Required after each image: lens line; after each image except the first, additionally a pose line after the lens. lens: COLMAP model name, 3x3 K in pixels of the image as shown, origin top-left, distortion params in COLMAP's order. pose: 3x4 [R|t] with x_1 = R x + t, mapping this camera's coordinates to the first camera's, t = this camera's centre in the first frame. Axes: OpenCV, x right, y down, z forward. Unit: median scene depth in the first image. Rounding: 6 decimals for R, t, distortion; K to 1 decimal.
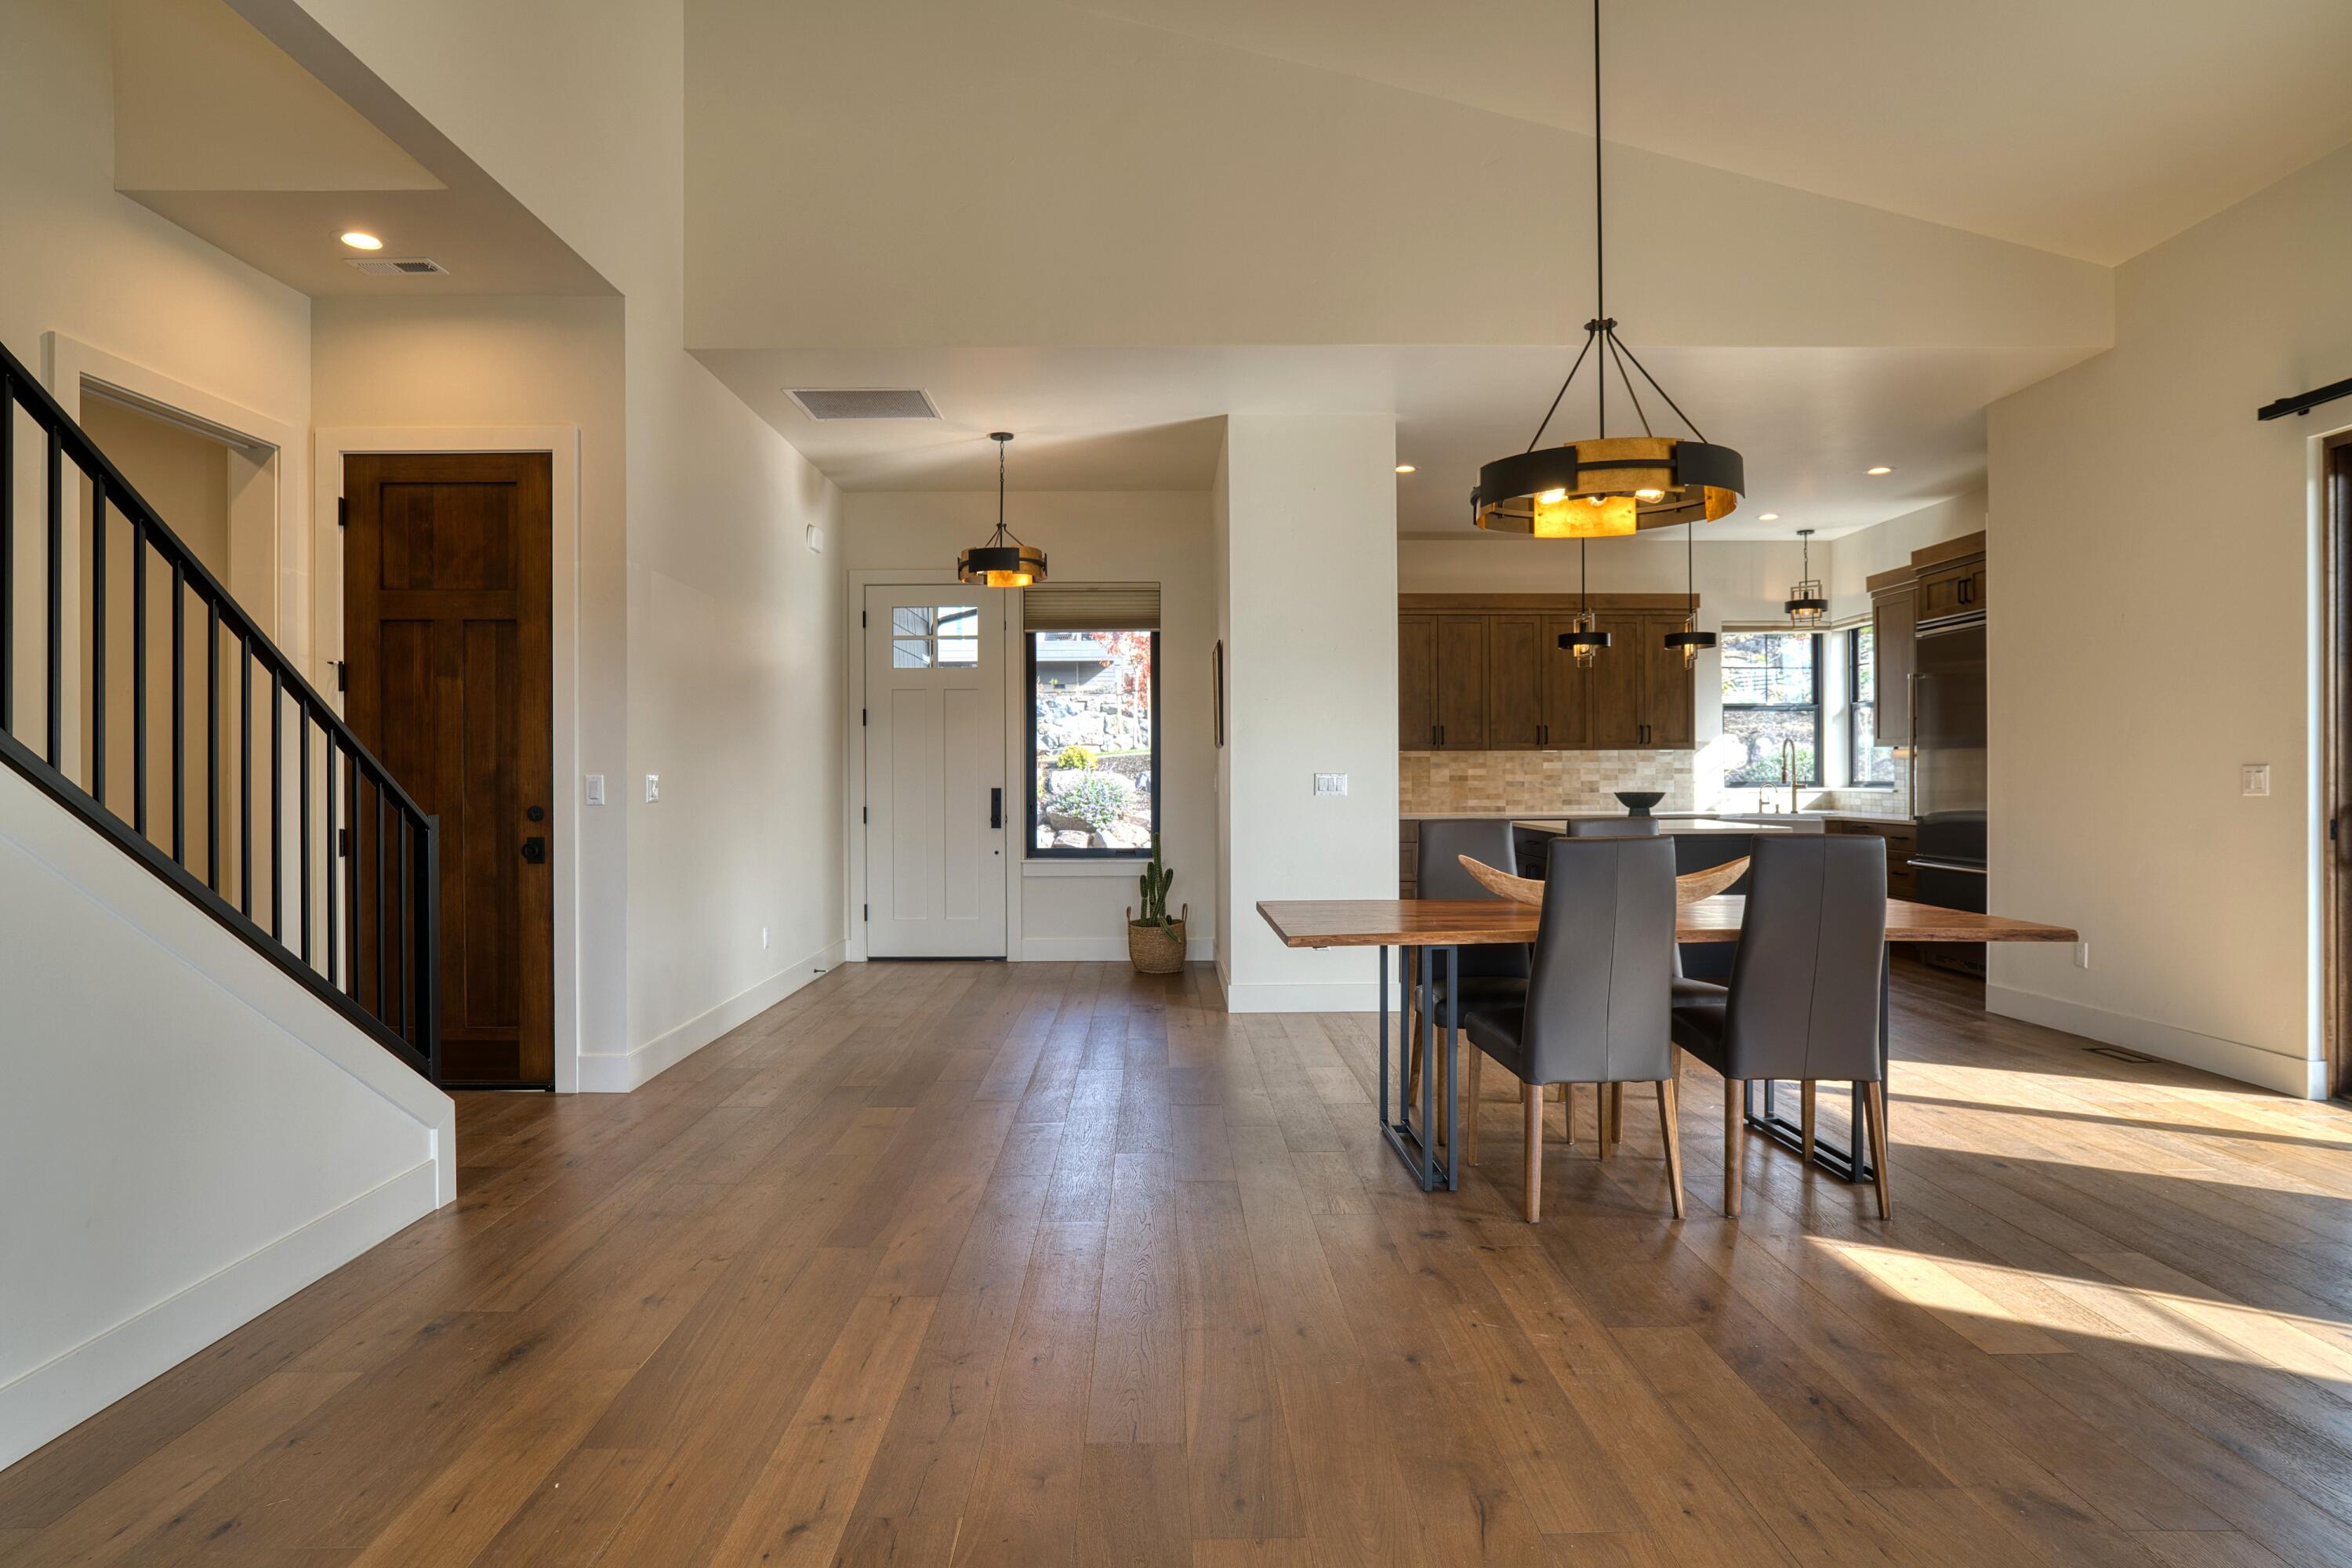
lens RADIAL K [[1299.9, 0, 1172.1], [0, 1299.9, 783.2], [0, 0, 1]] dist [-0.029418, 0.021596]
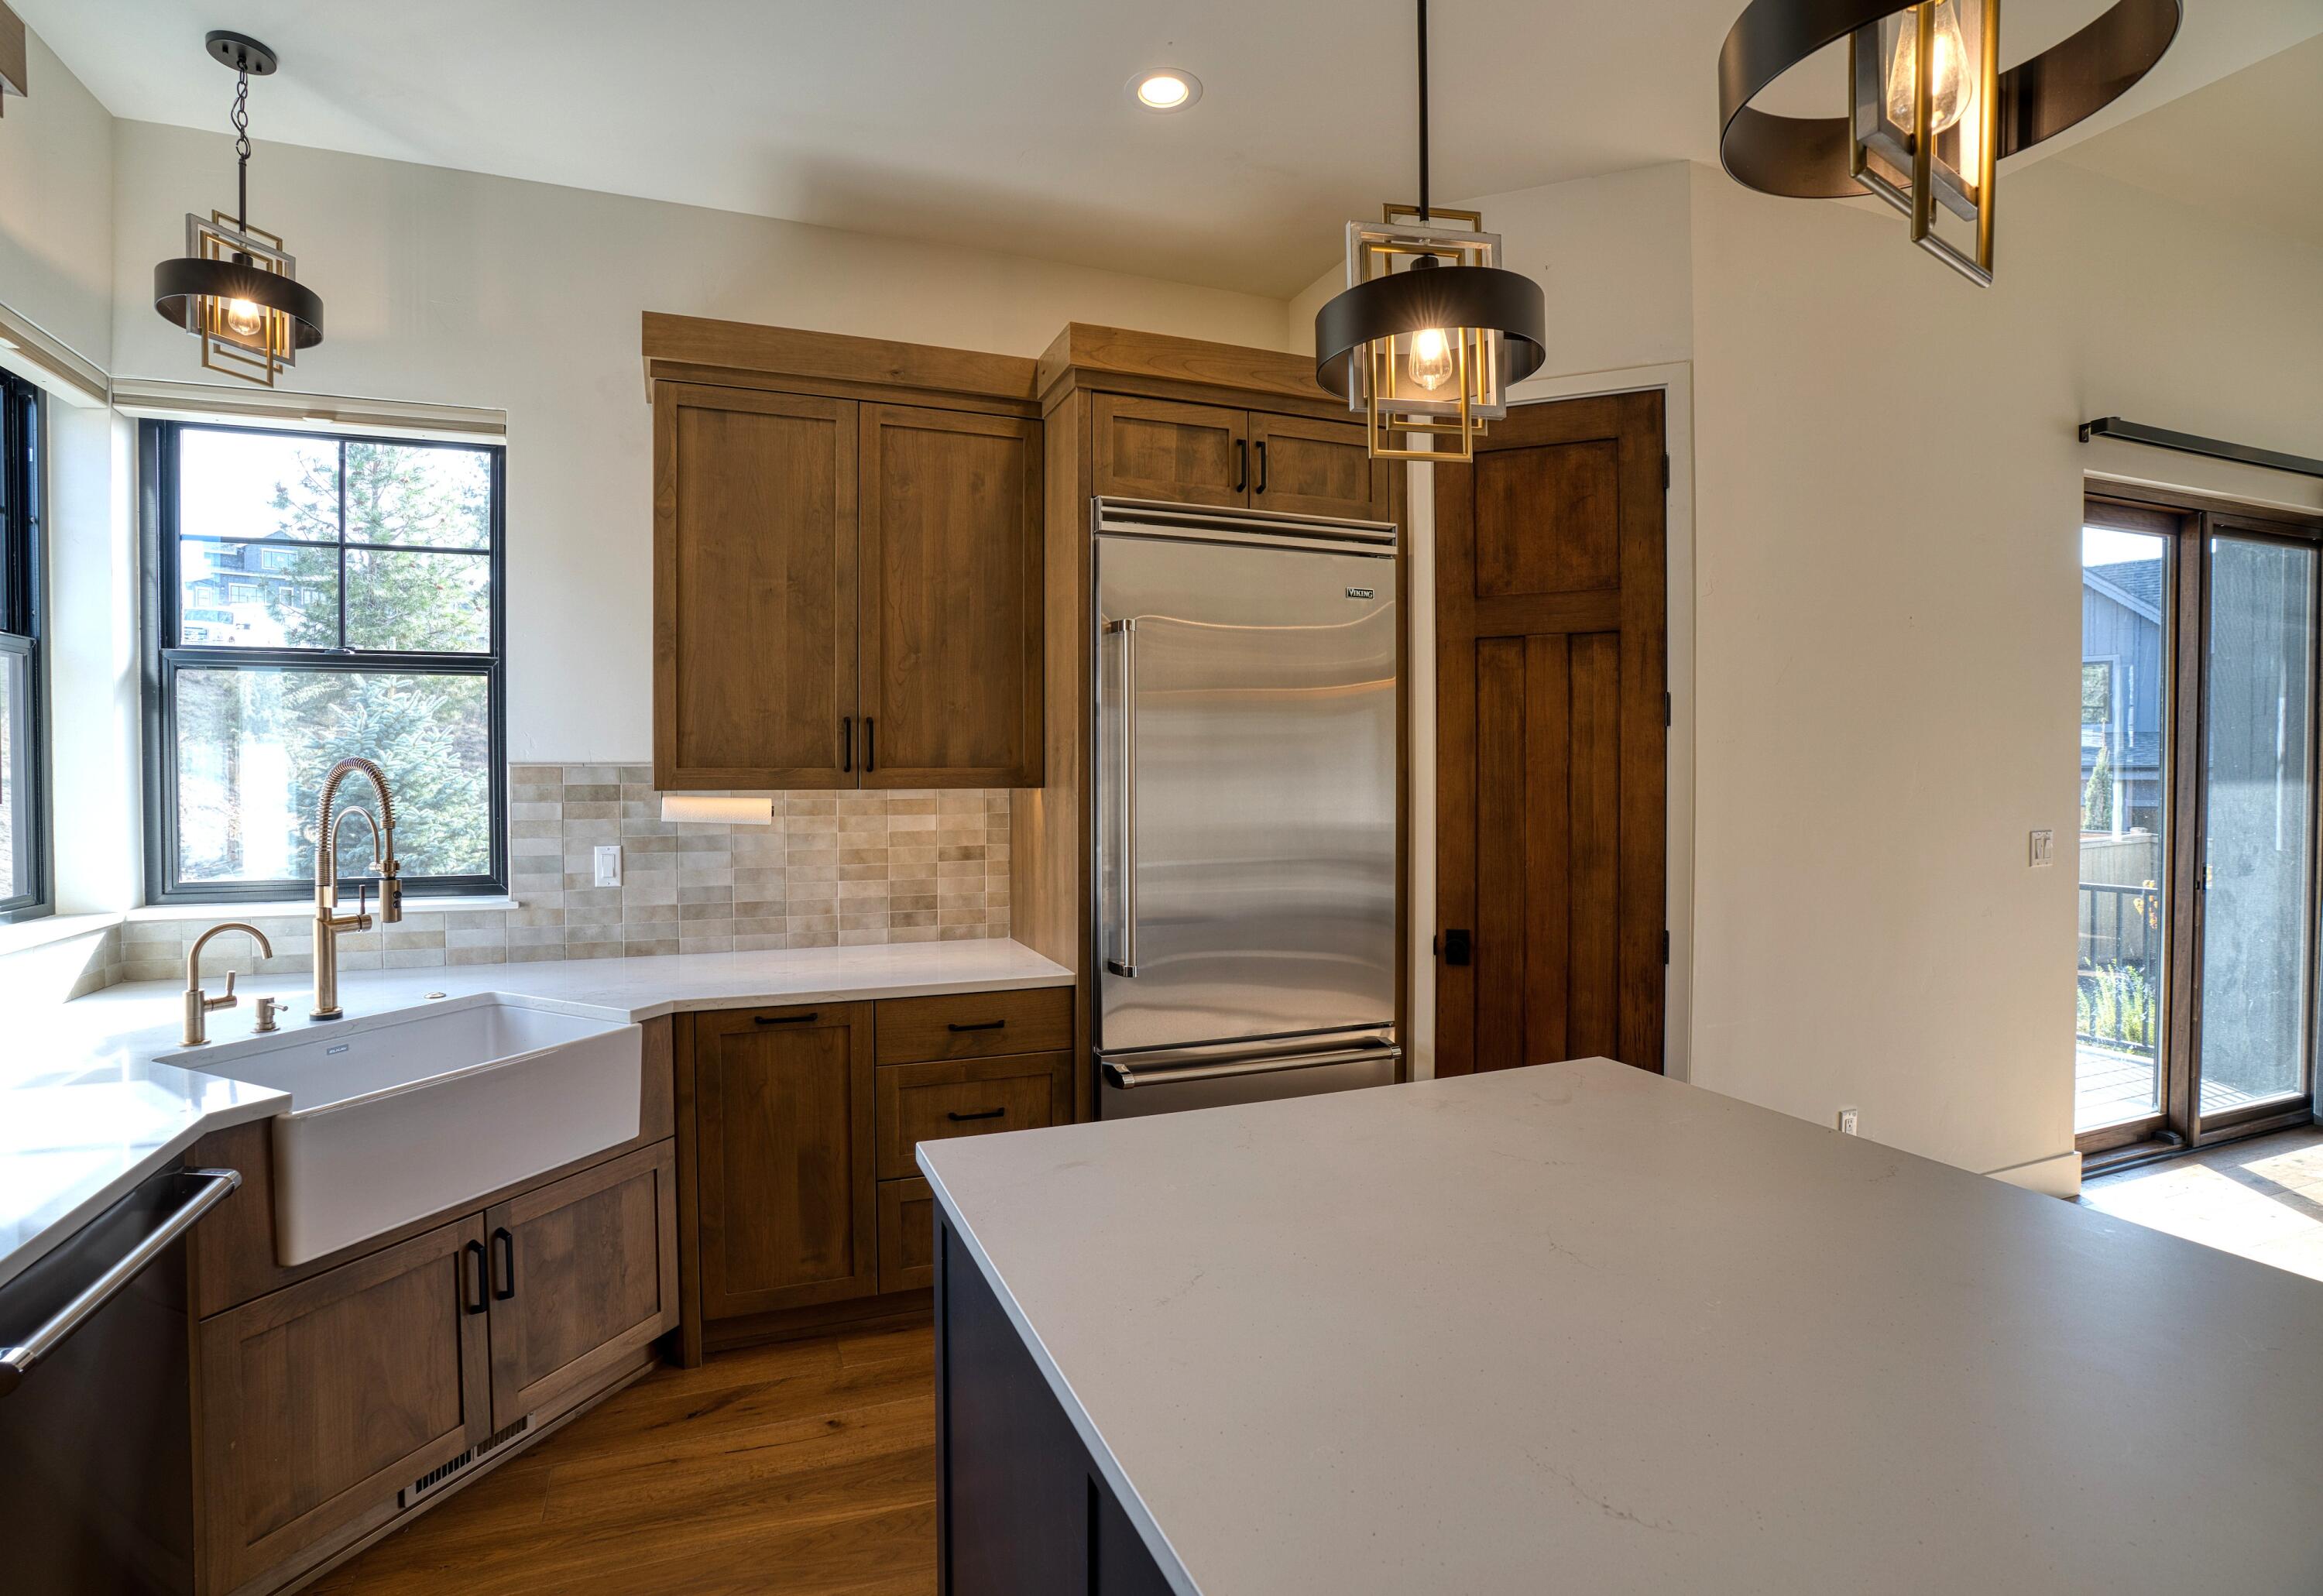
lens RADIAL K [[1136.5, 0, 1126.6], [0, 1136.5, 790.7], [0, 0, 1]] dist [-0.046139, 0.000068]
pose [[-0.350937, -0.007657, 0.936368, 0.200916], [0.010480, 0.999872, 0.012104, -0.029779], [-0.936340, 0.014061, -0.350812, 0.972005]]
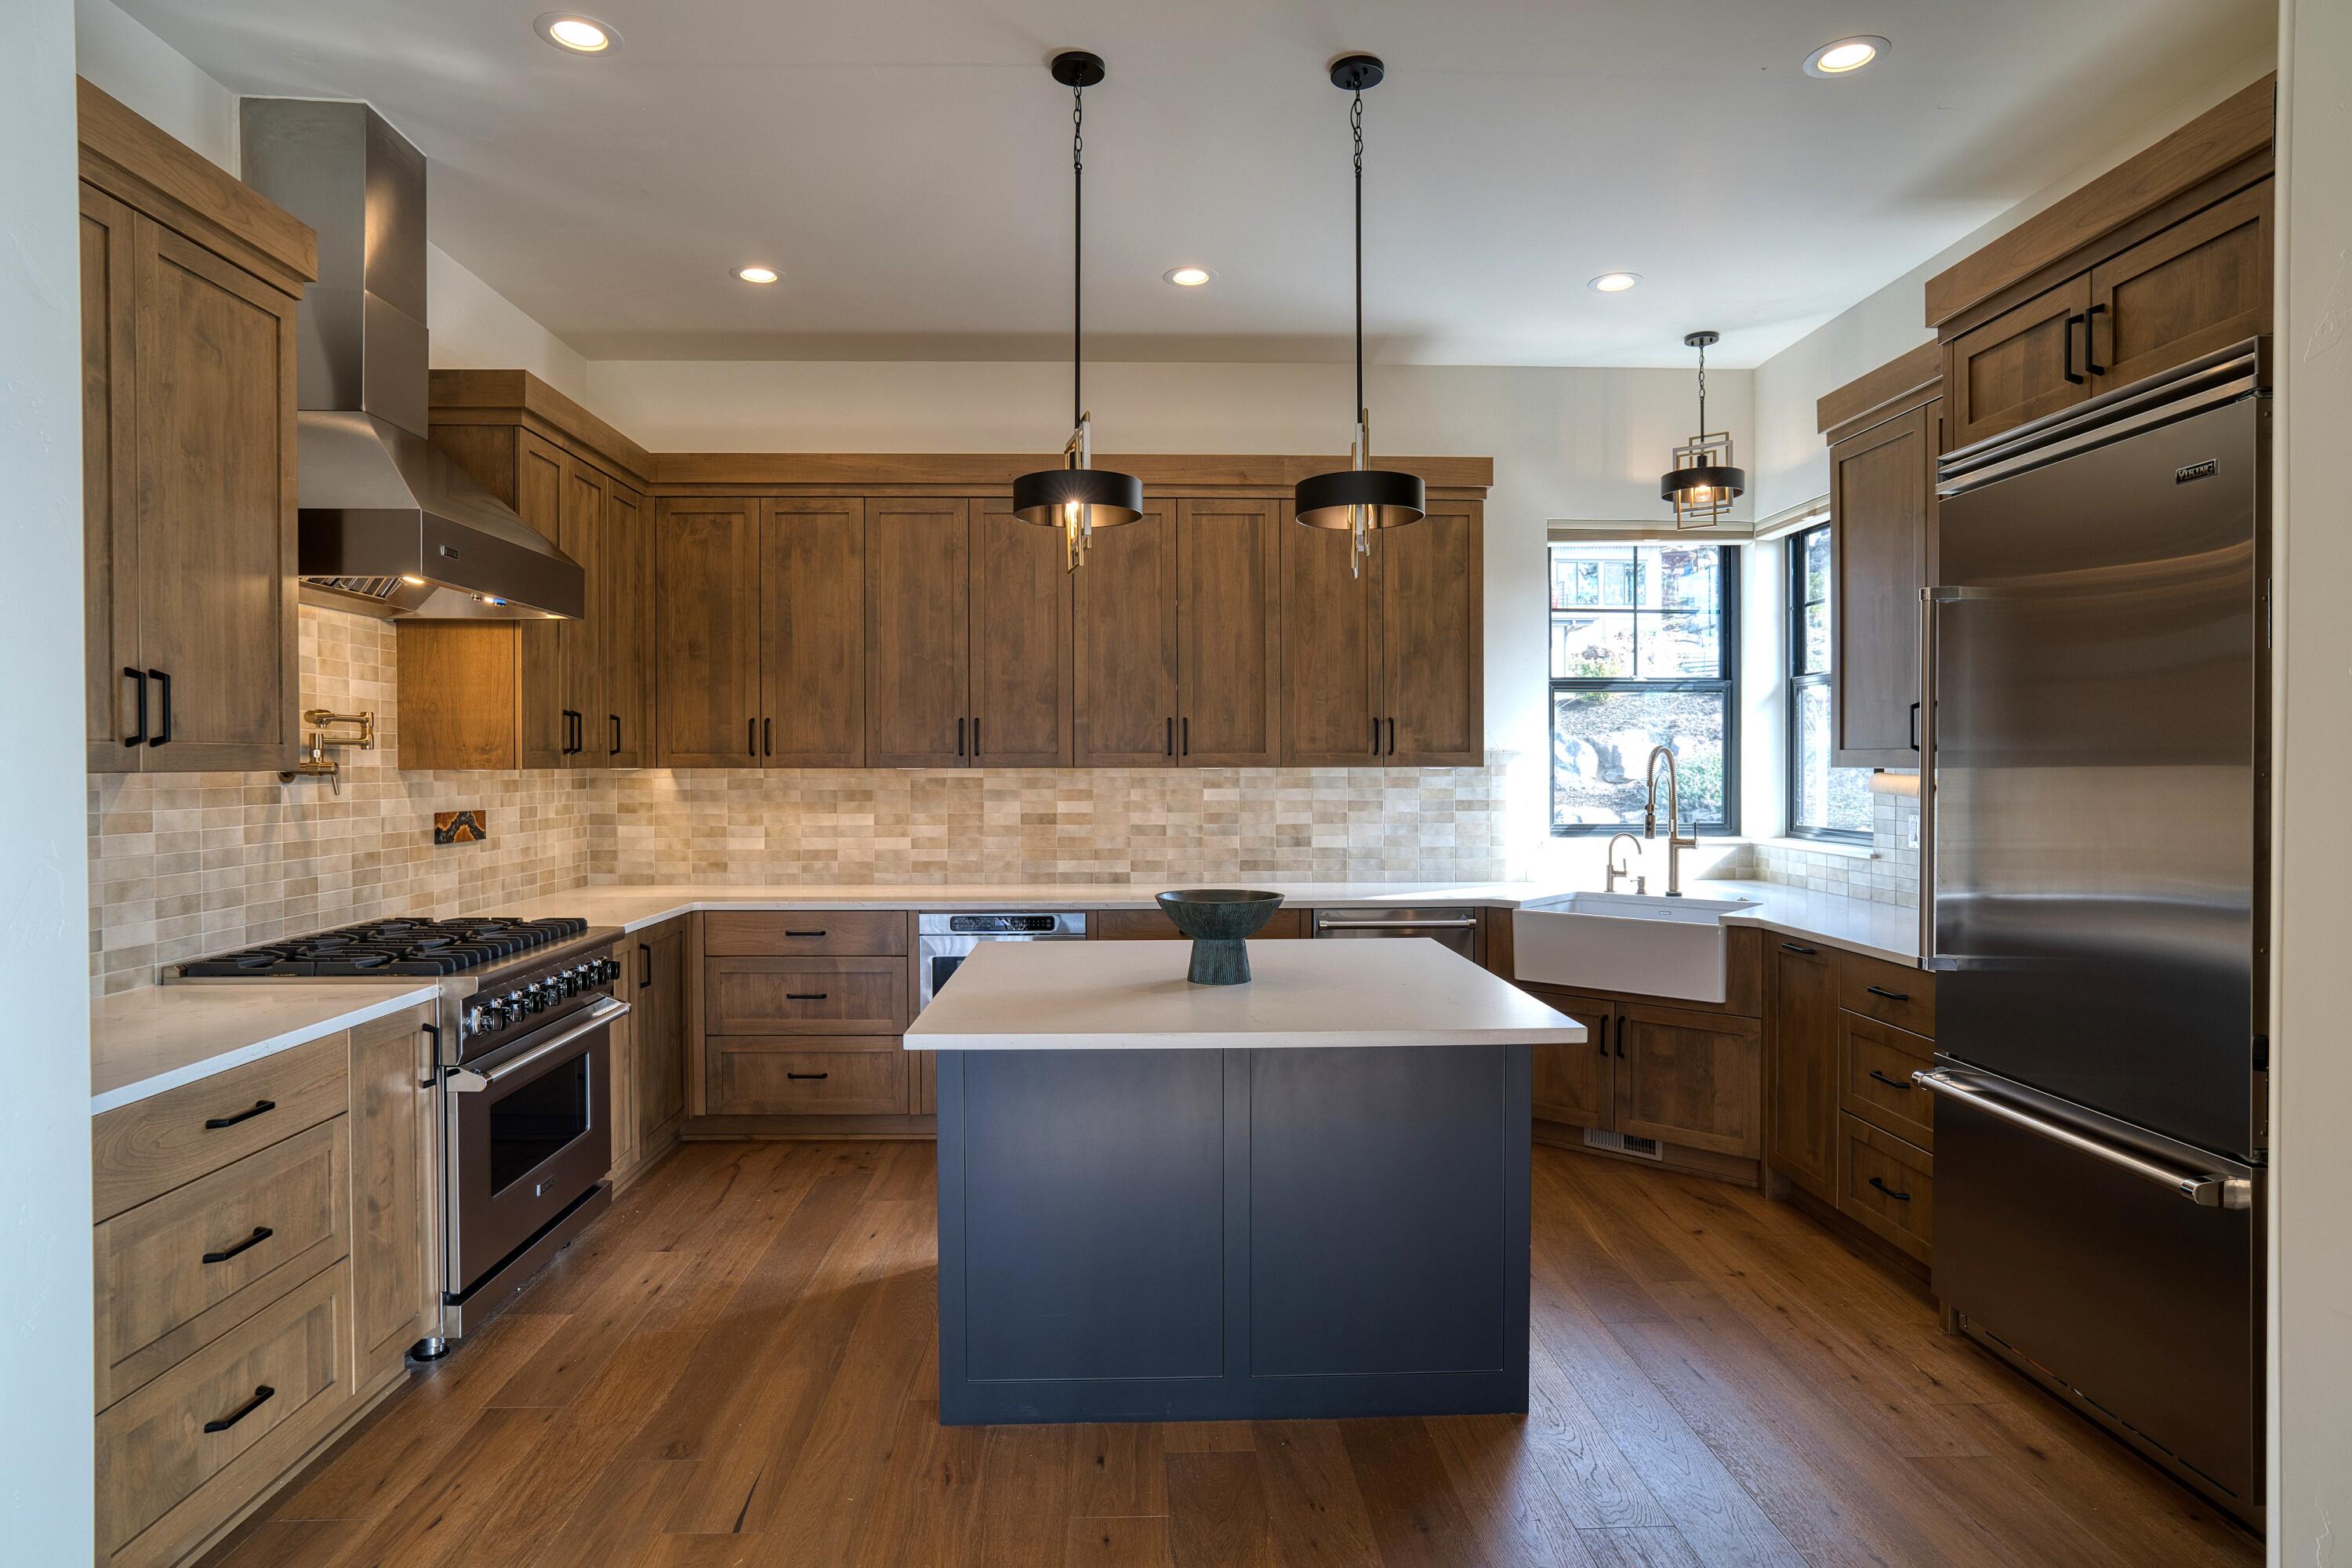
lens RADIAL K [[1299.9, 0, 1176.8], [0, 1299.9, 775.5], [0, 0, 1]] dist [-0.029418, 0.021596]
pose [[0.999667, 0.002358, 0.025705, 0.292178], [-0.002412, 0.999995, 0.002052, -0.024904], [-0.025700, -0.002114, 0.999667, 0.534593]]
